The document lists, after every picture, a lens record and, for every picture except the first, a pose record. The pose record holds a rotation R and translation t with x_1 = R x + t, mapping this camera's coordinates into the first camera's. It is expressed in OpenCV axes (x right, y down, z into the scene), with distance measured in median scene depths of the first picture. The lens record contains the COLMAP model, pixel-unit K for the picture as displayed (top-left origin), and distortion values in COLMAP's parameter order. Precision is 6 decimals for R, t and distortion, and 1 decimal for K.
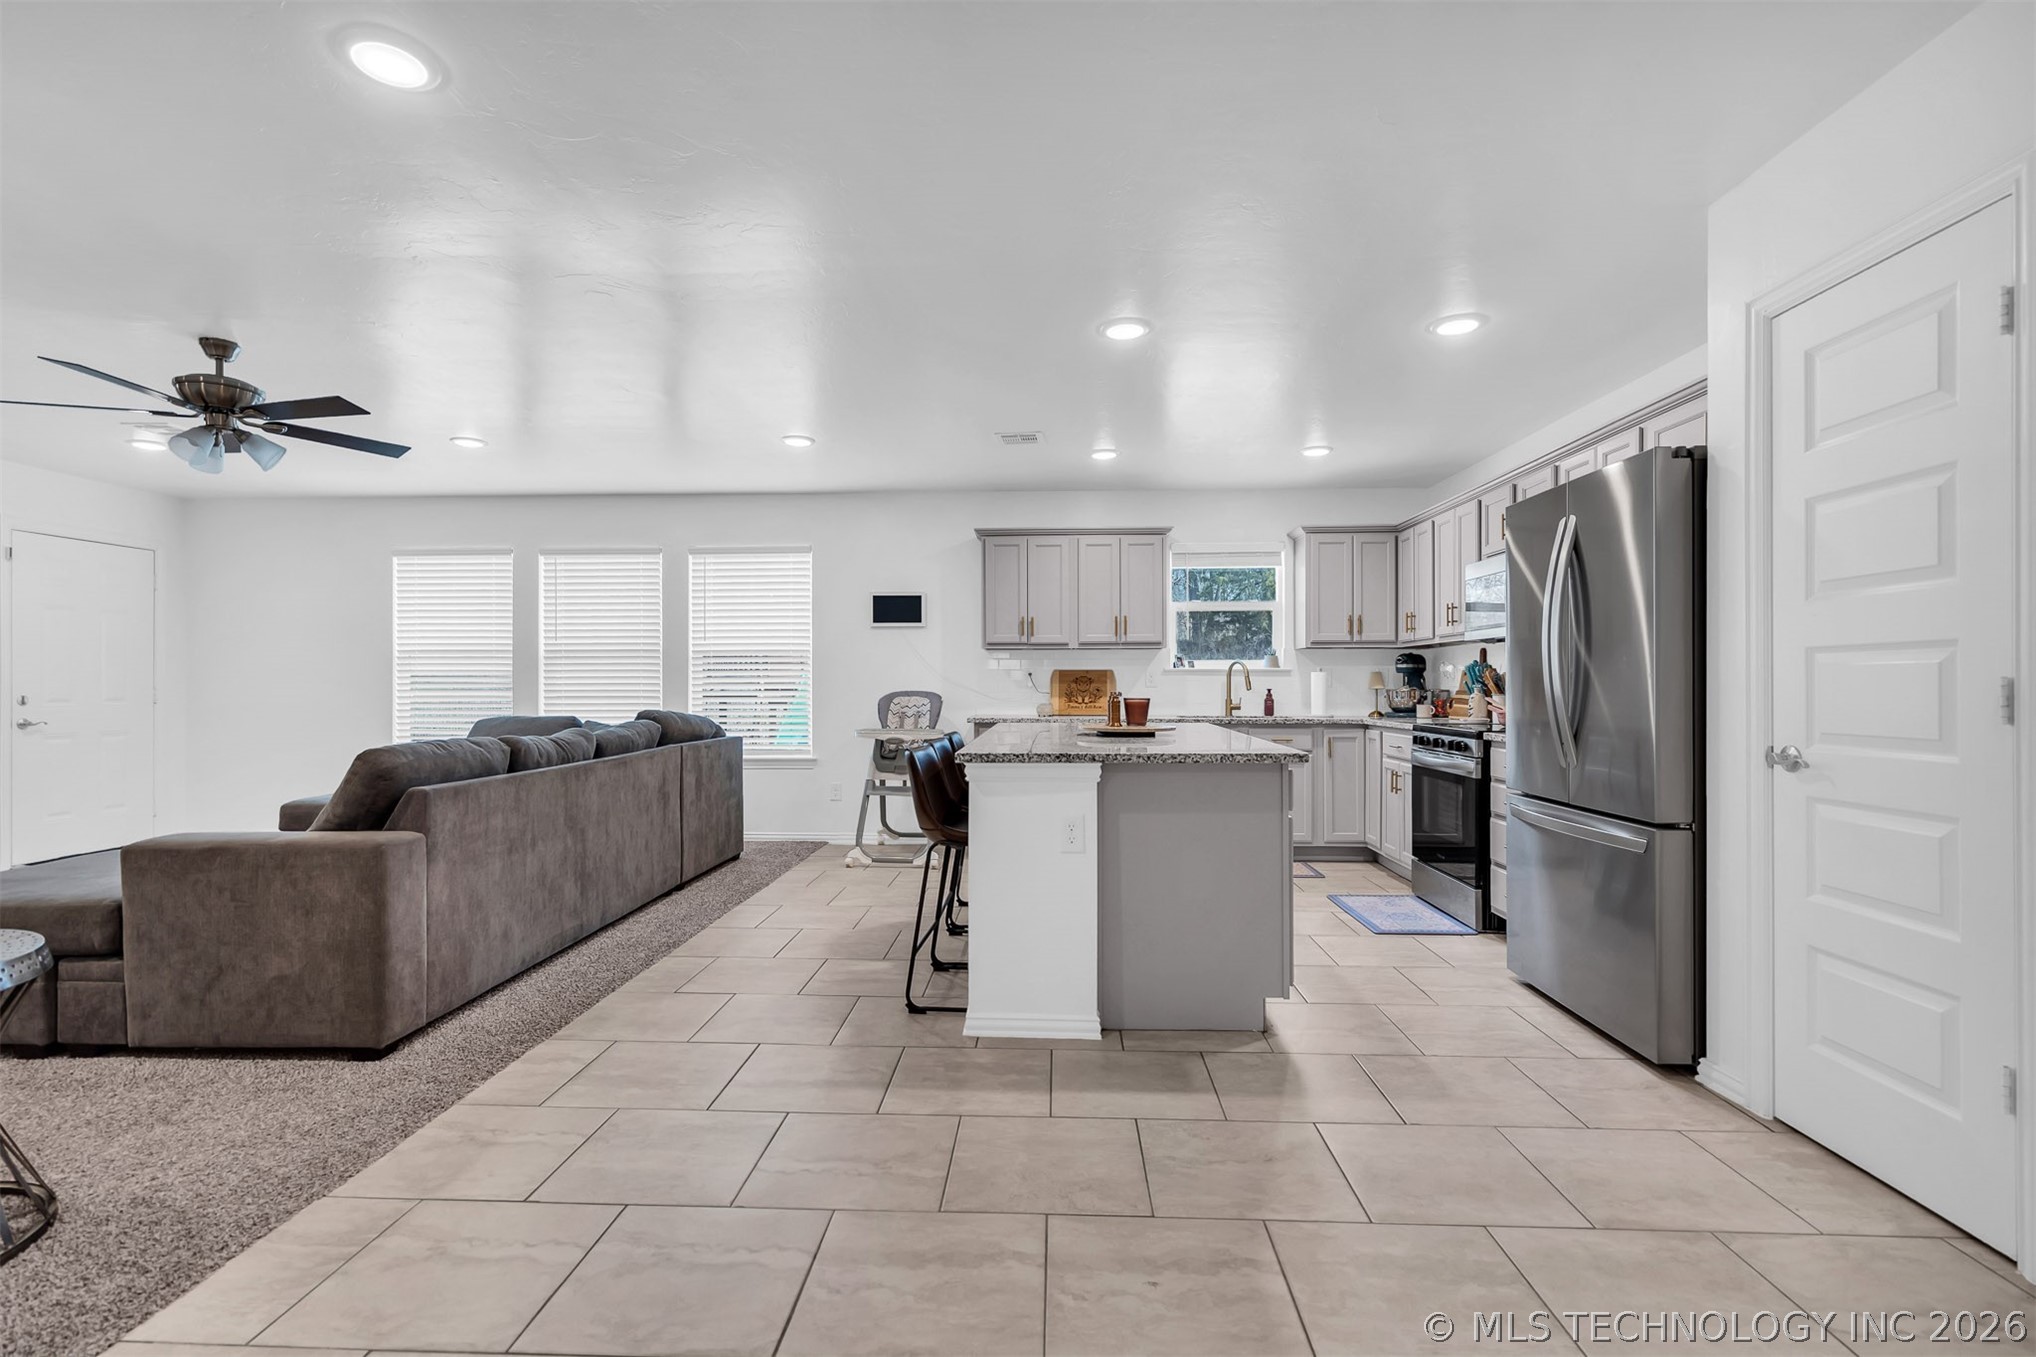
lens RADIAL K [[948.6, 0, 1013.9], [0, 948.6, 696.1], [0, 0, 1]] dist [0.001739, 0.001114]
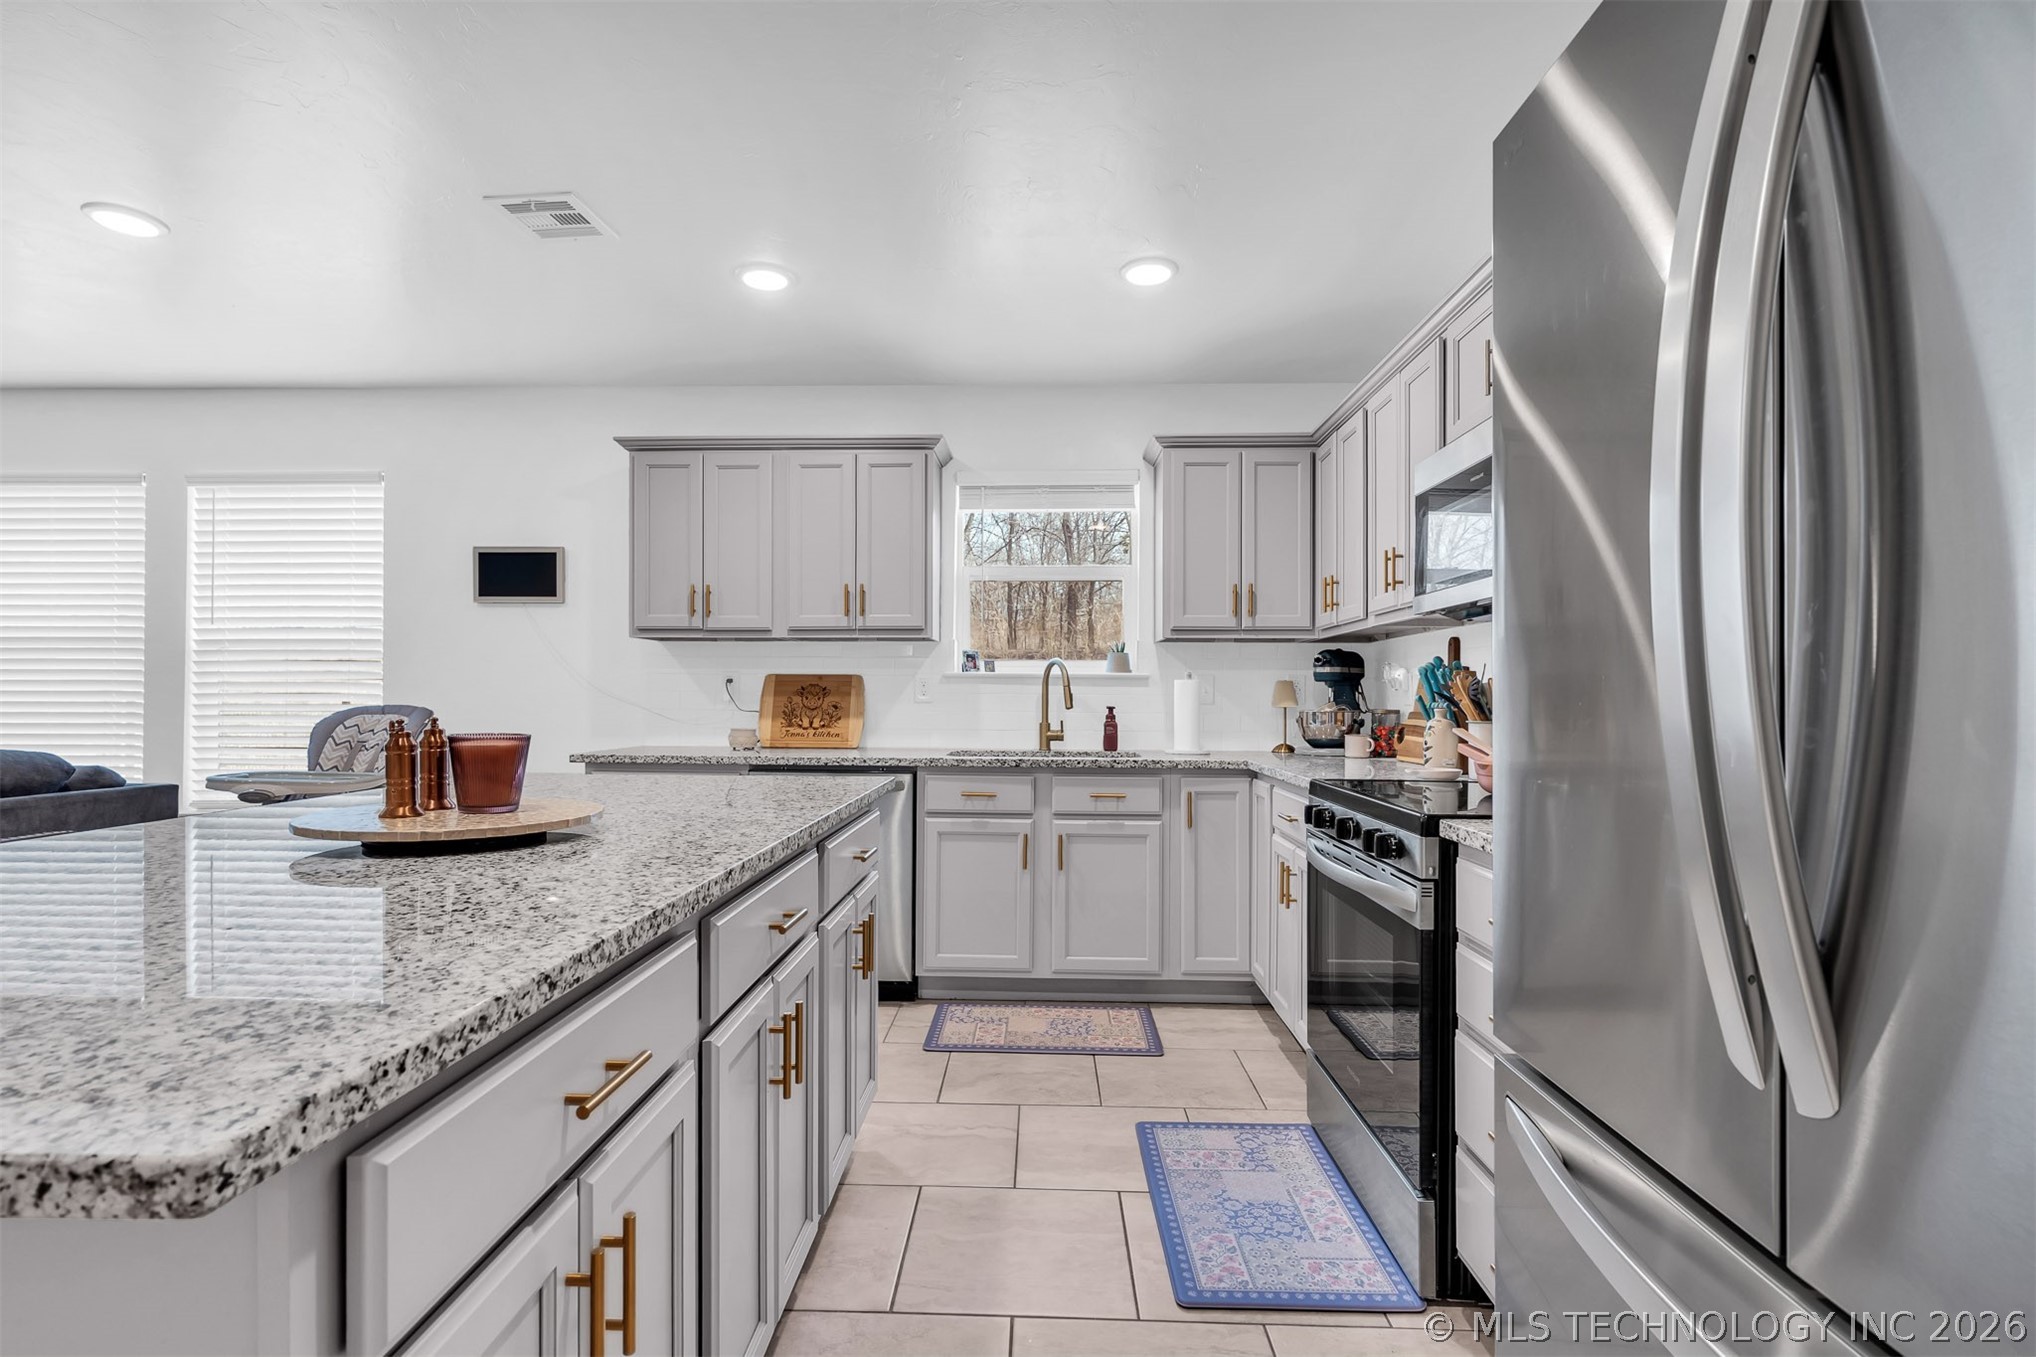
lens RADIAL K [[897.2, 0, 1039.0], [0, 897.2, 701.8], [0, 0, 1]] dist [-0.000847, 0.000049]
pose [[0.999958, 0.005599, 0.007280, 0.248441], [-0.005541, 0.999953, -0.007957, -0.006820], [-0.007324, 0.007916, 0.999942, 0.478191]]
